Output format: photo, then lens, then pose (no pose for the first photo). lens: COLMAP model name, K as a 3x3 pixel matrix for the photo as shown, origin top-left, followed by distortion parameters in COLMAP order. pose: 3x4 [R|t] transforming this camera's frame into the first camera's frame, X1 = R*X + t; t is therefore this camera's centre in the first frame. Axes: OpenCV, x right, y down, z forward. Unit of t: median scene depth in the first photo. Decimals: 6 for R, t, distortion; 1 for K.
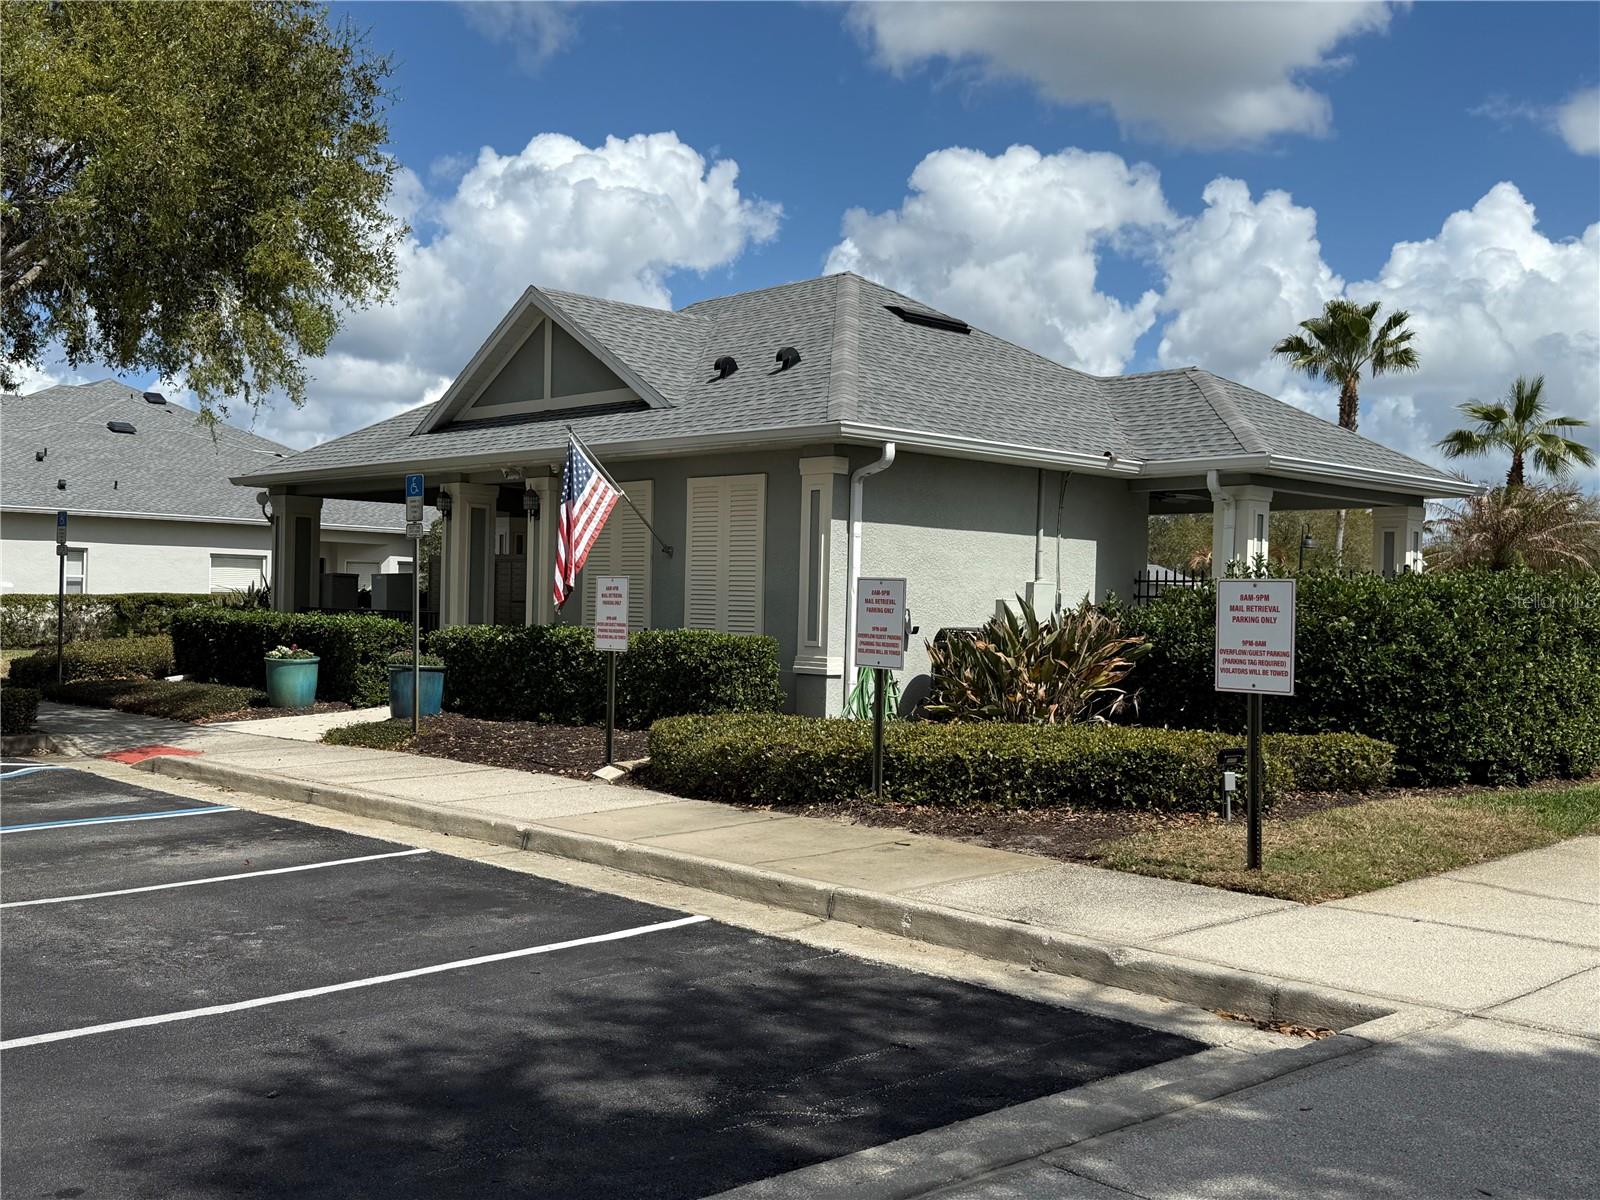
lens RADIAL K [[1615.1, 0, 801.7], [0, 1615.1, 599.7], [0, 0, 1]] dist [0.002452, 0.000000]
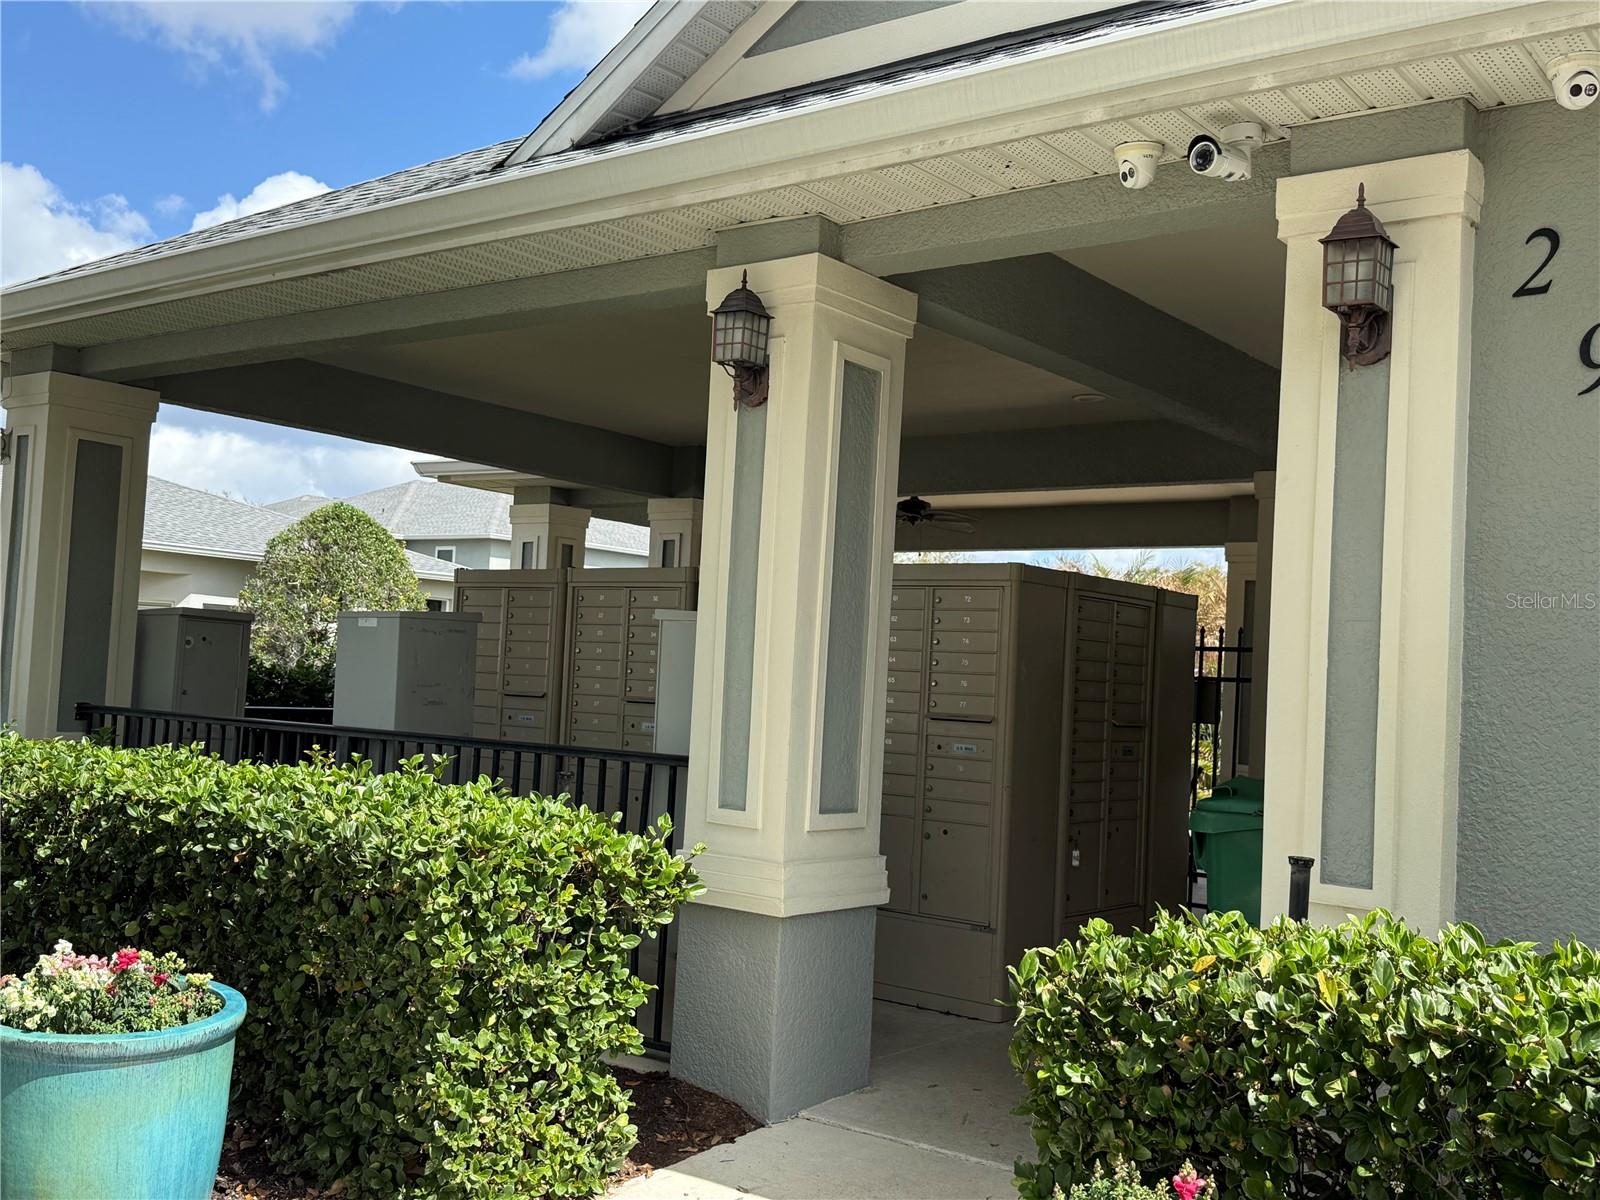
lens RADIAL K [[1615.1, 0, 797.6], [0, 1615.1, 601.5], [0, 0, 1]] dist [0.002452, 0.000000]
pose [[0.988002, 0.036225, 0.150132, -0.256212], [-0.030327, 0.998683, -0.041393, -0.007770], [-0.151434, 0.036343, 0.987799, 0.769744]]
